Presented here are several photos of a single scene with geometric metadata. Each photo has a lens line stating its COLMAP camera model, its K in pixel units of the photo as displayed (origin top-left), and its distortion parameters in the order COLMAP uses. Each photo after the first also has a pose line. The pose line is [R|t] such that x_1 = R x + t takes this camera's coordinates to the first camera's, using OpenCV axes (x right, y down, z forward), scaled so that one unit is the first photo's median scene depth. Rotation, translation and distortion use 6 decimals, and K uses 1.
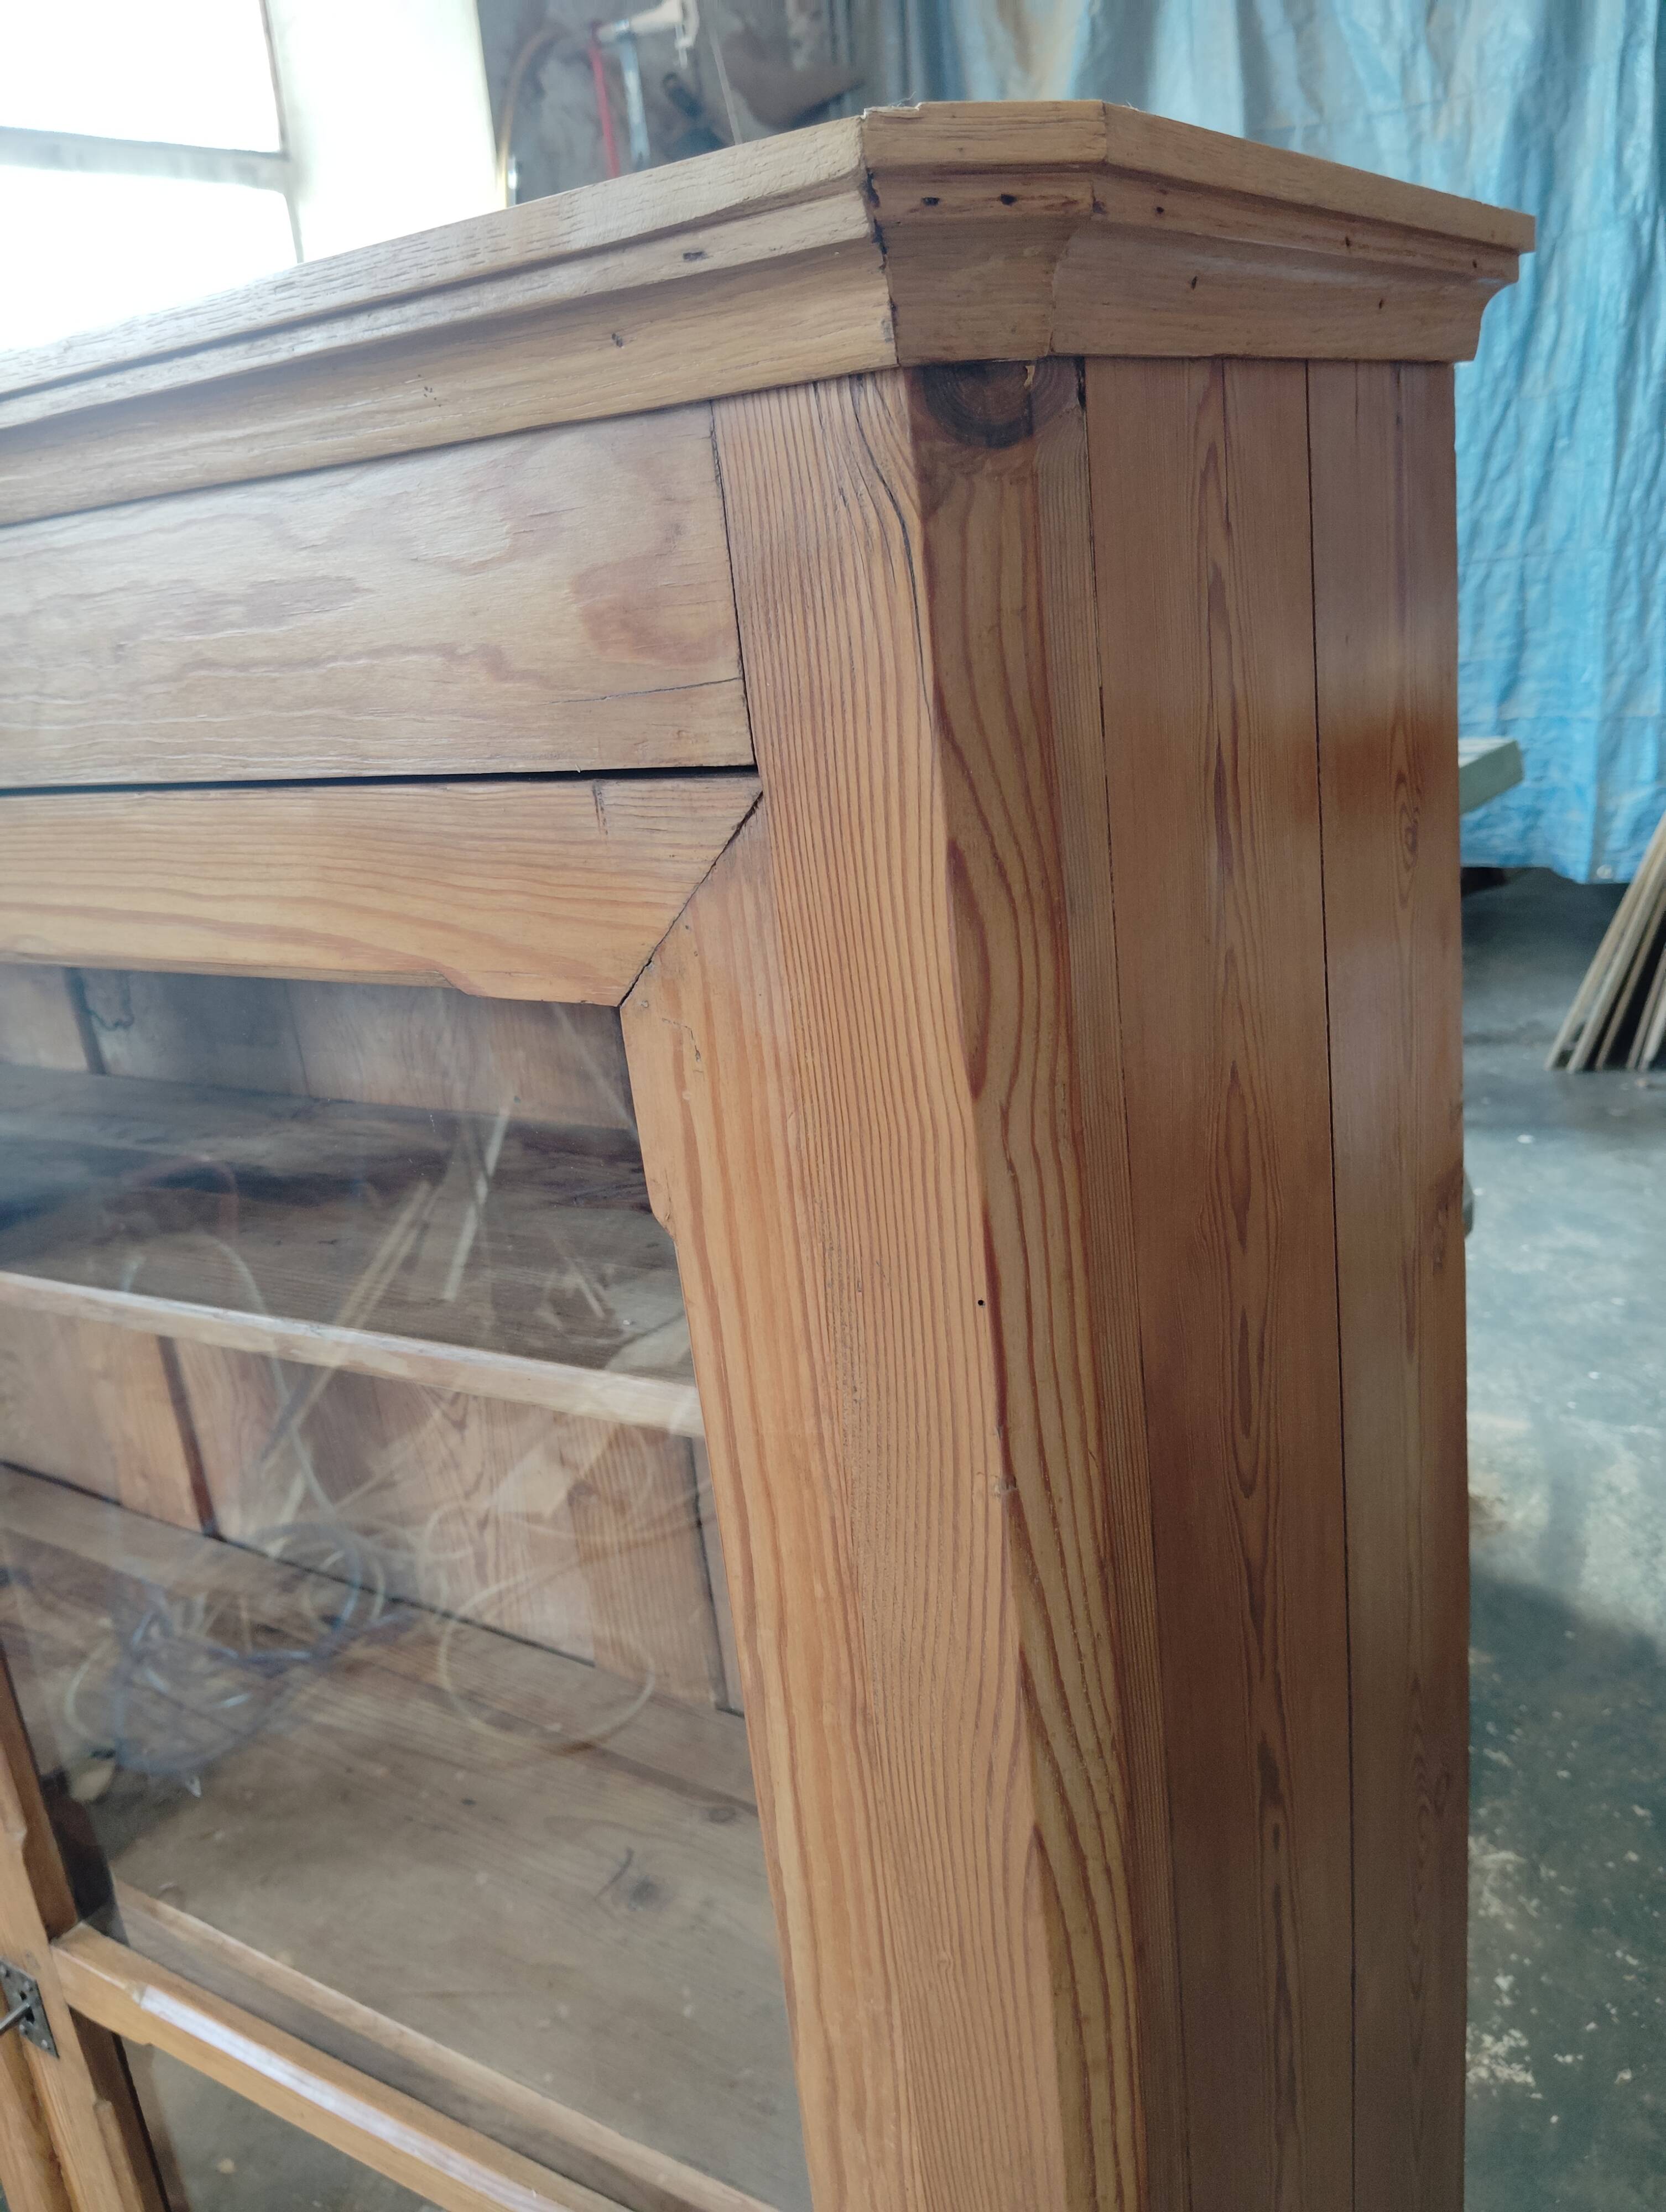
lens RADIAL K [[1847.8, 0, 887.4], [0, 1847.8, 1082.3], [0, 0, 1]] dist [0.061919, -0.145937]
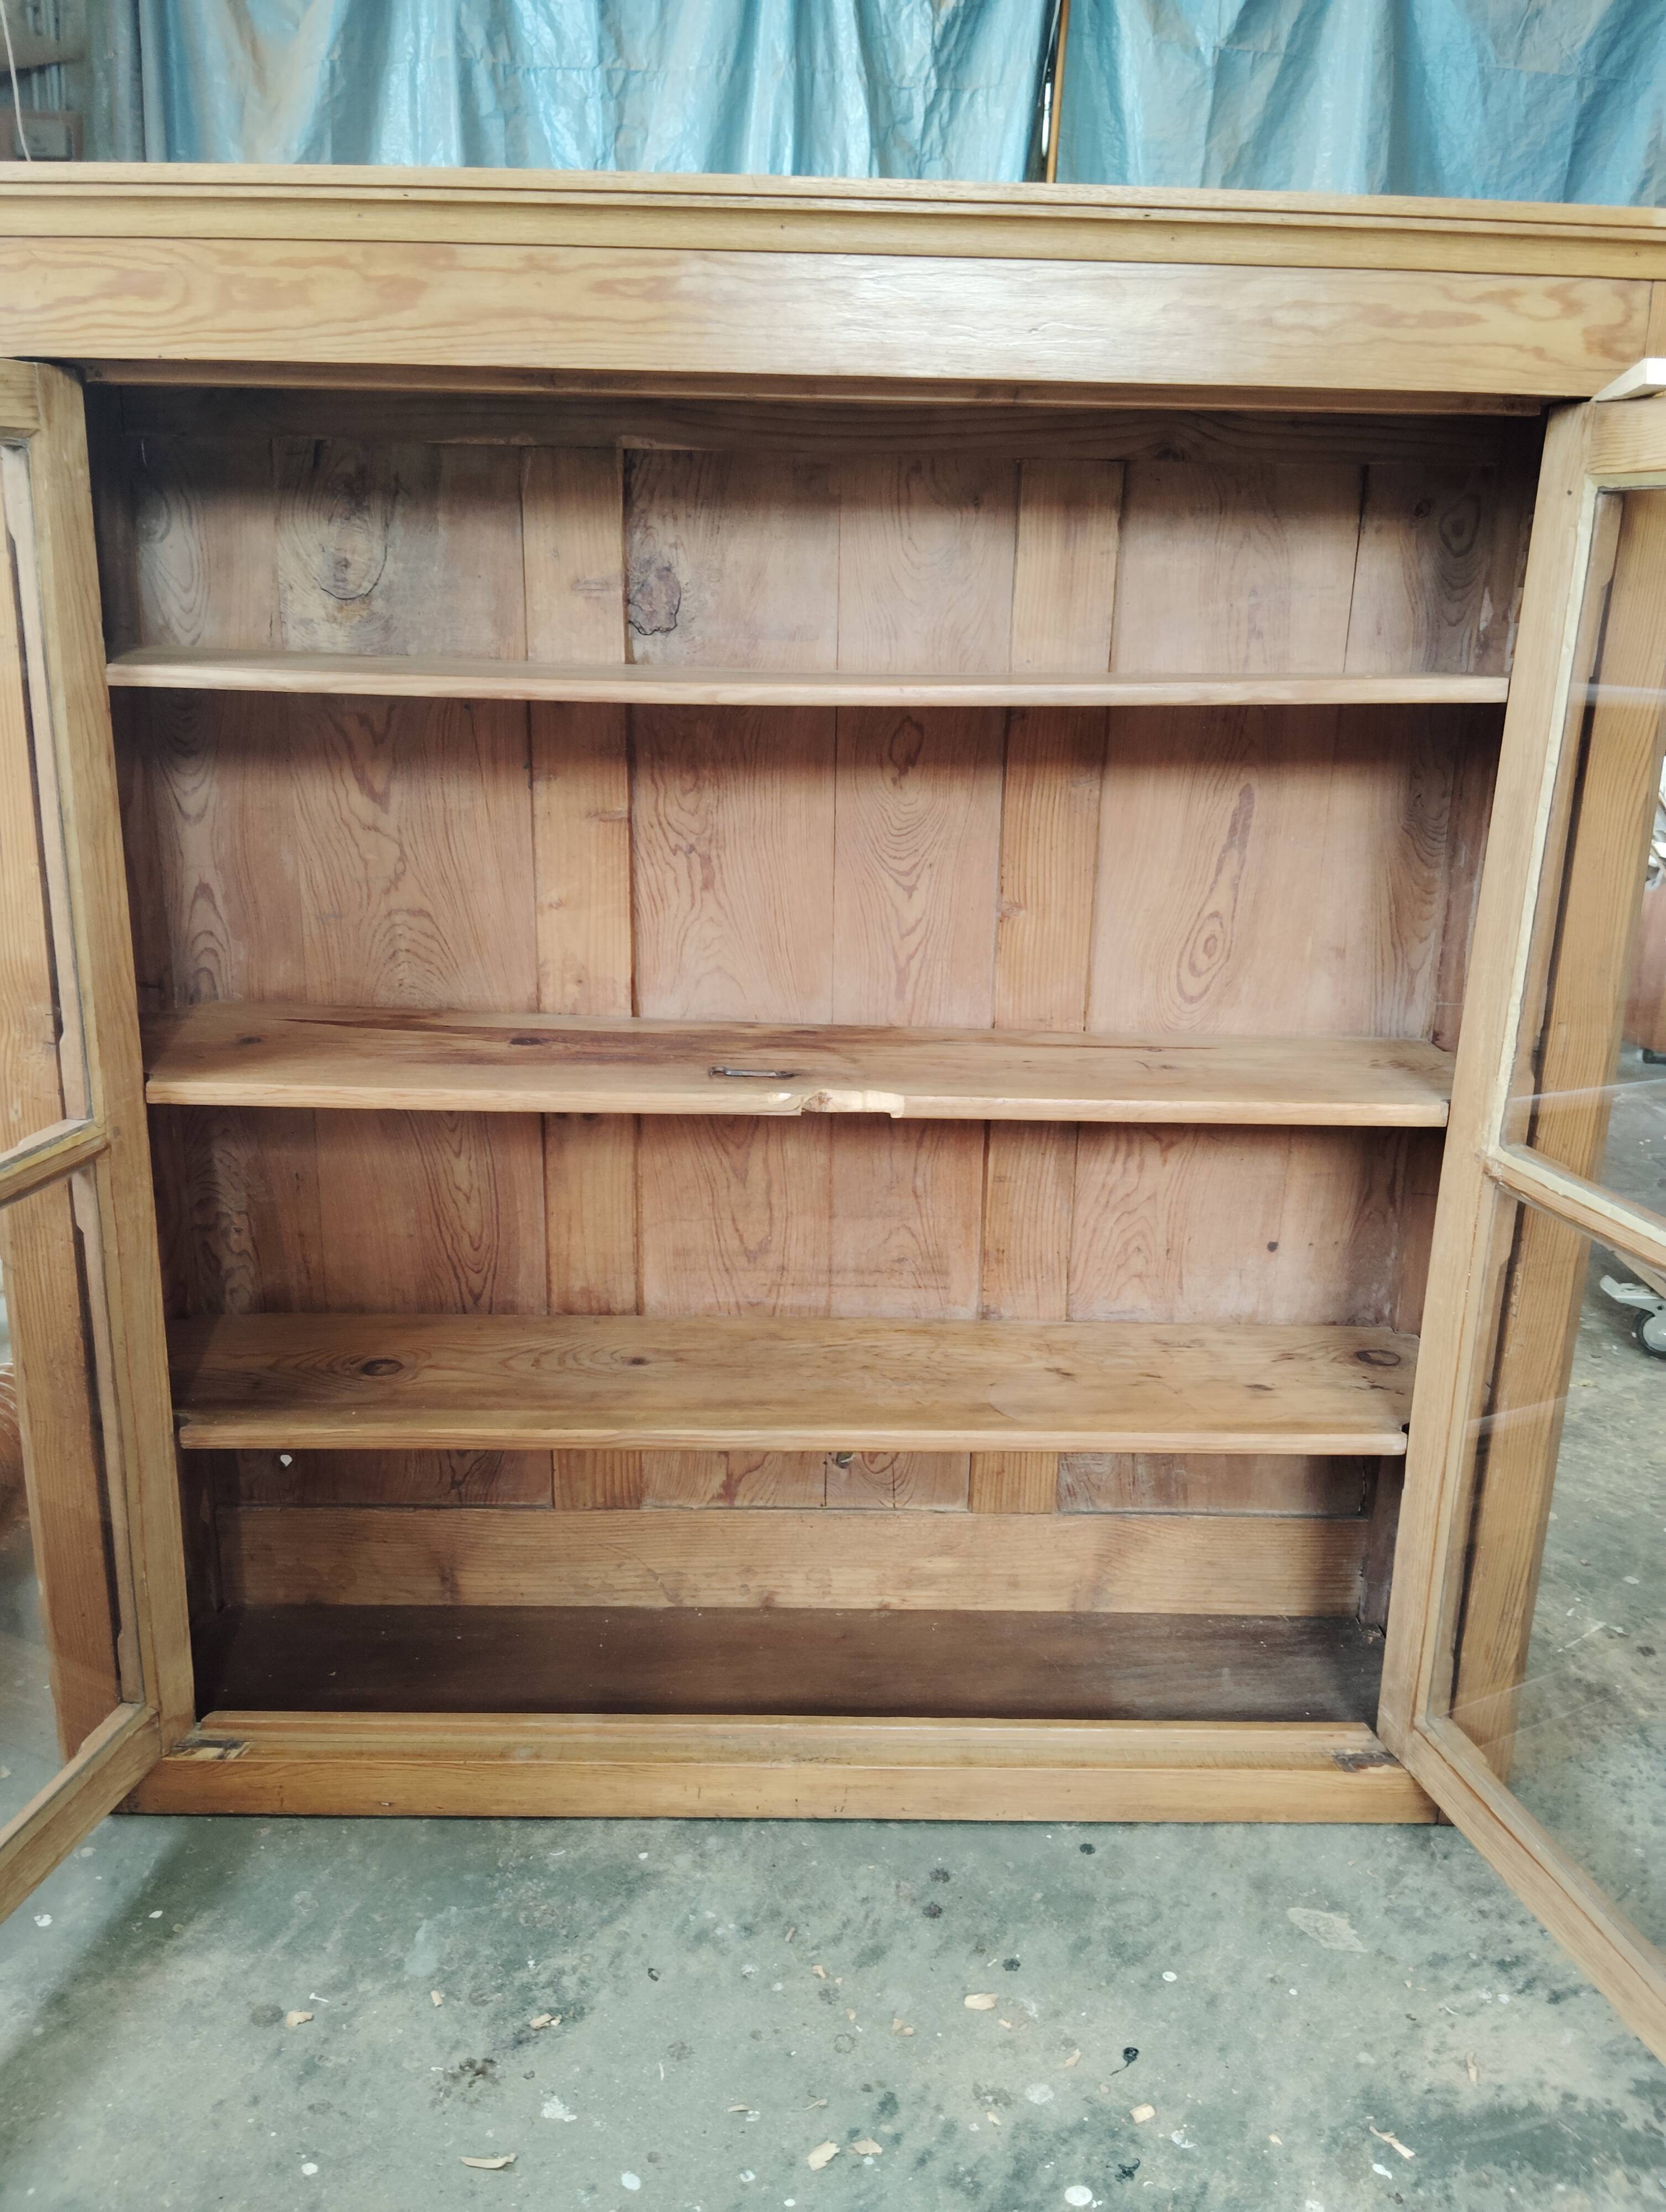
lens RADIAL K [[1807.5, 0, 832.9], [0, 1807.5, 1098.7], [0, 0, 1]] dist [0.057277, -0.135264]
pose [[0.810021, -0.037281, 0.585215, -1.398398], [0.055816, 0.998348, -0.013657, 0.451050], [-0.583739, 0.043727, 0.810763, -0.288895]]
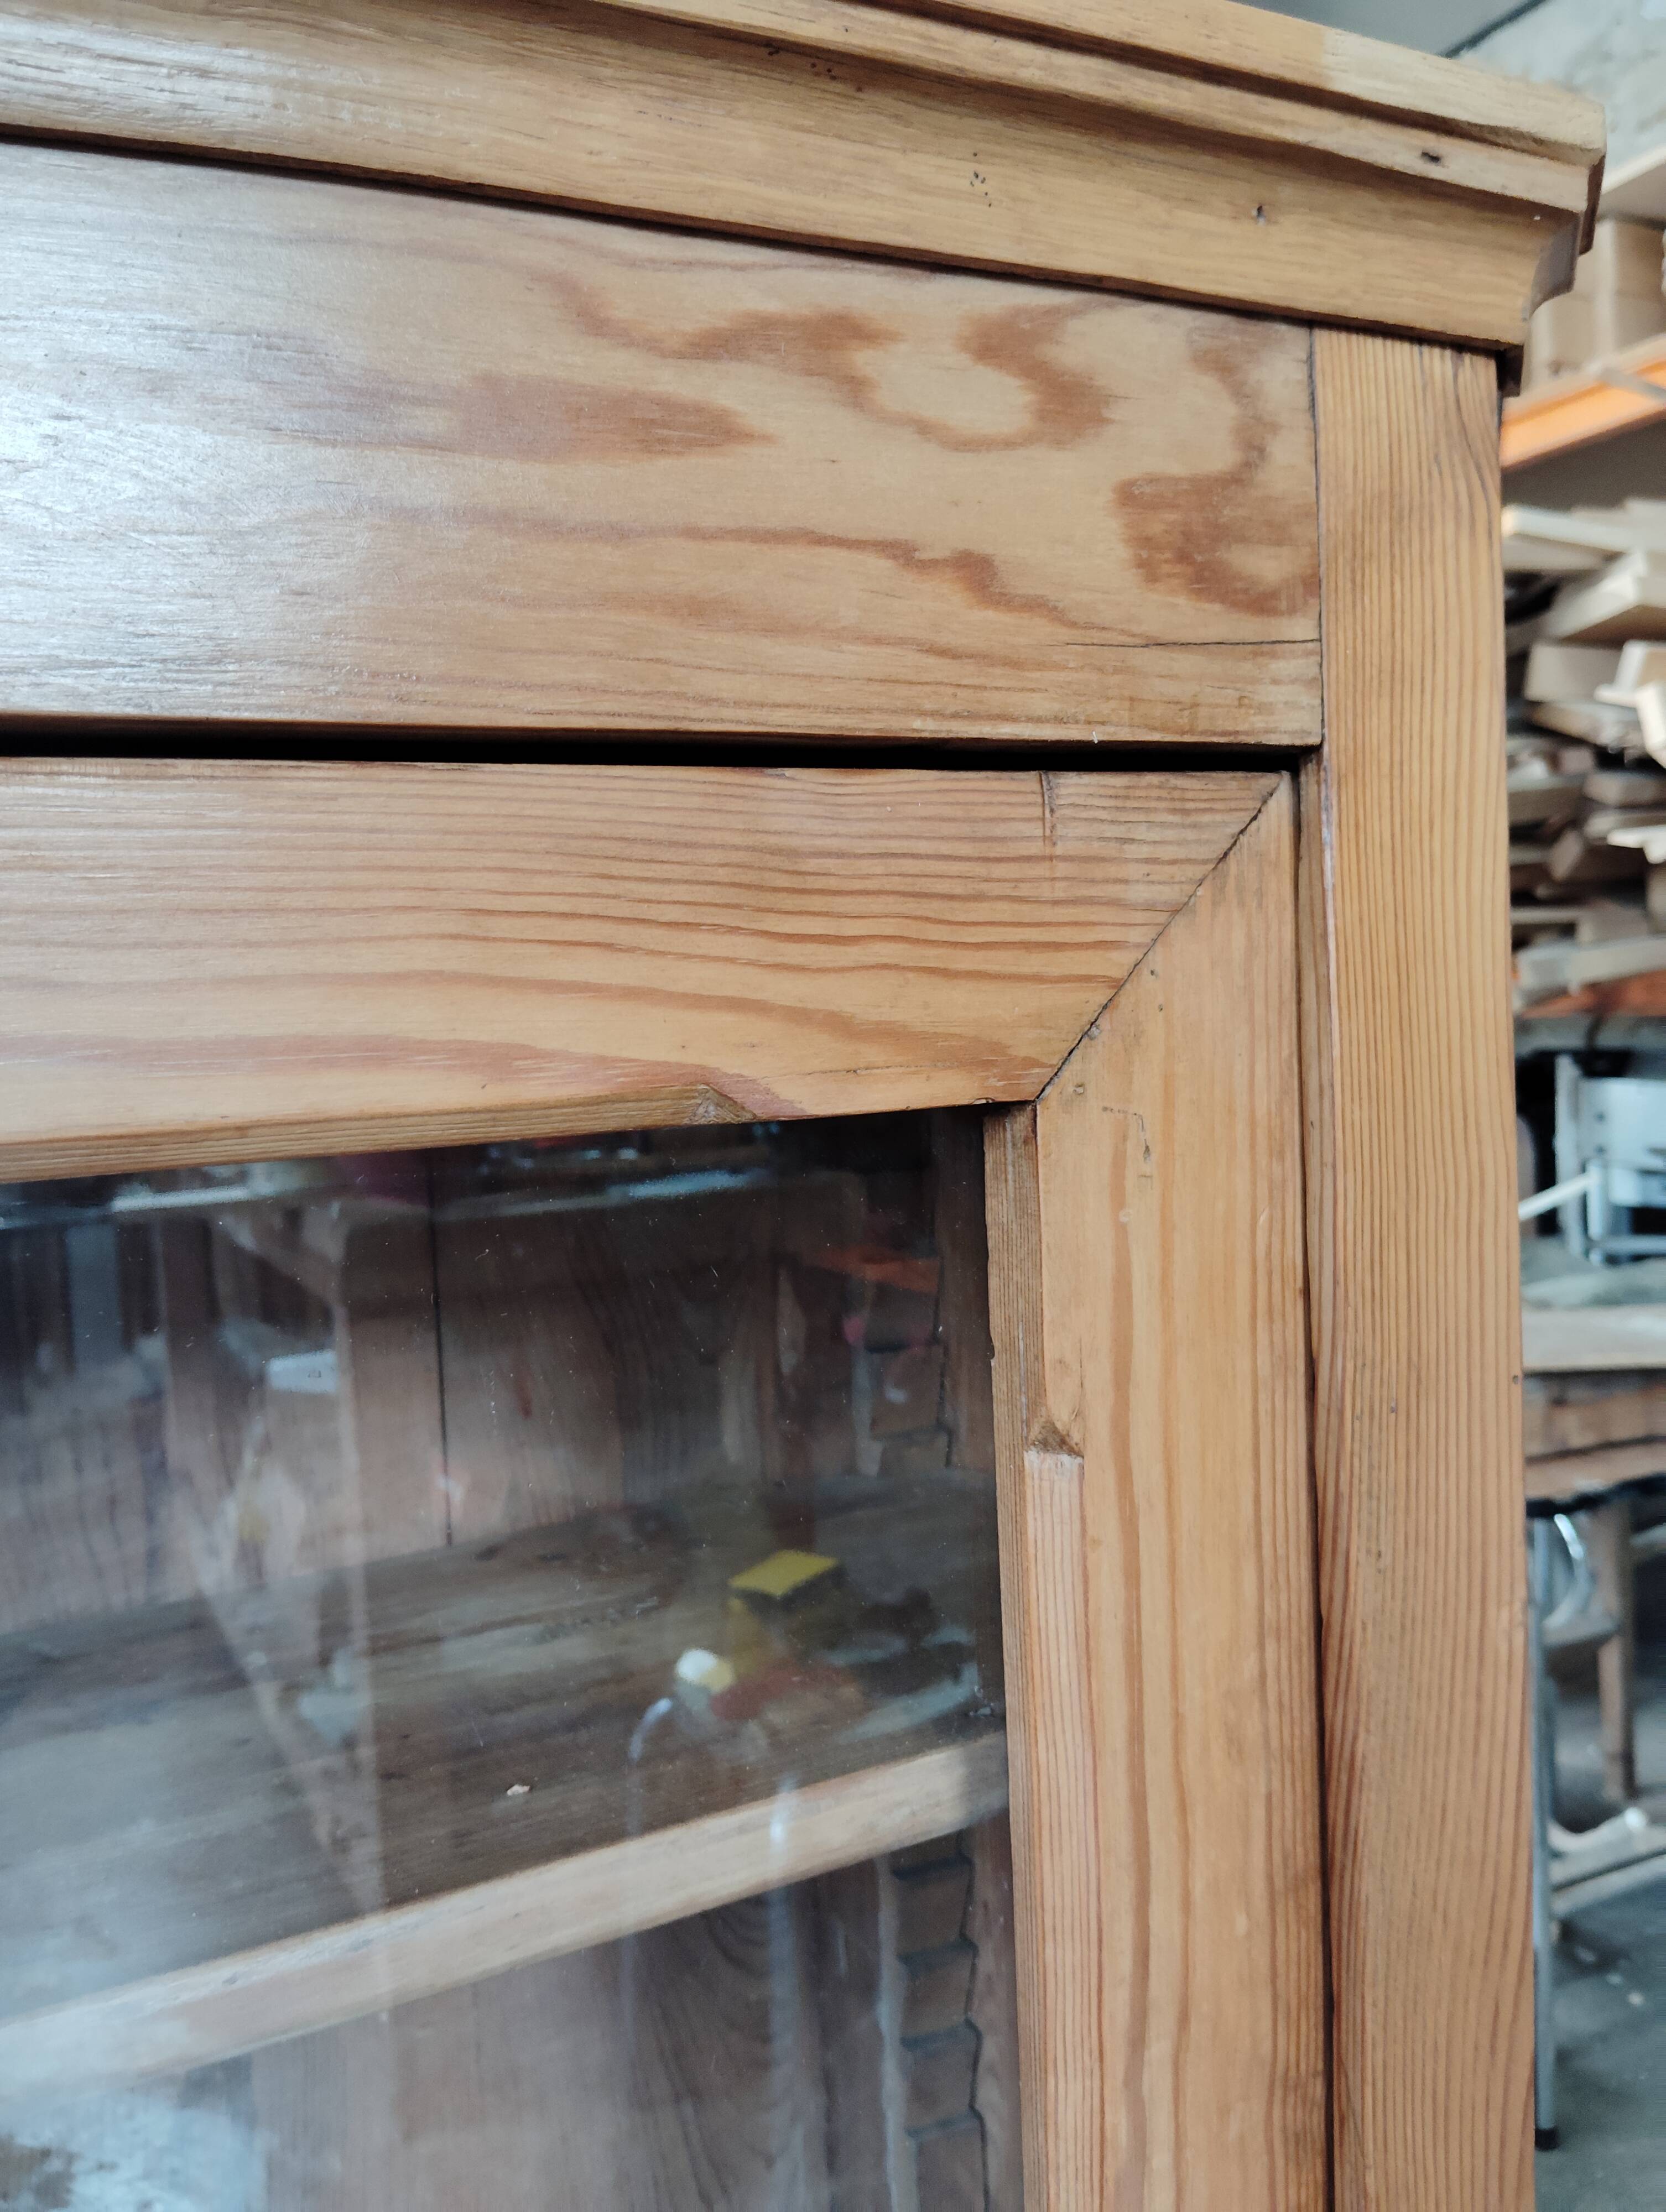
lens RADIAL K [[1817.3, 0, 816.0], [0, 1817.3, 1101.1], [0, 0, 1]] dist [0.087657, -0.206996]
pose [[0.509465, 0.033015, 0.859858, -0.417992], [0.244866, 0.952388, -0.181650, 0.034258], [-0.824916, 0.303095, 0.477124, 0.399473]]
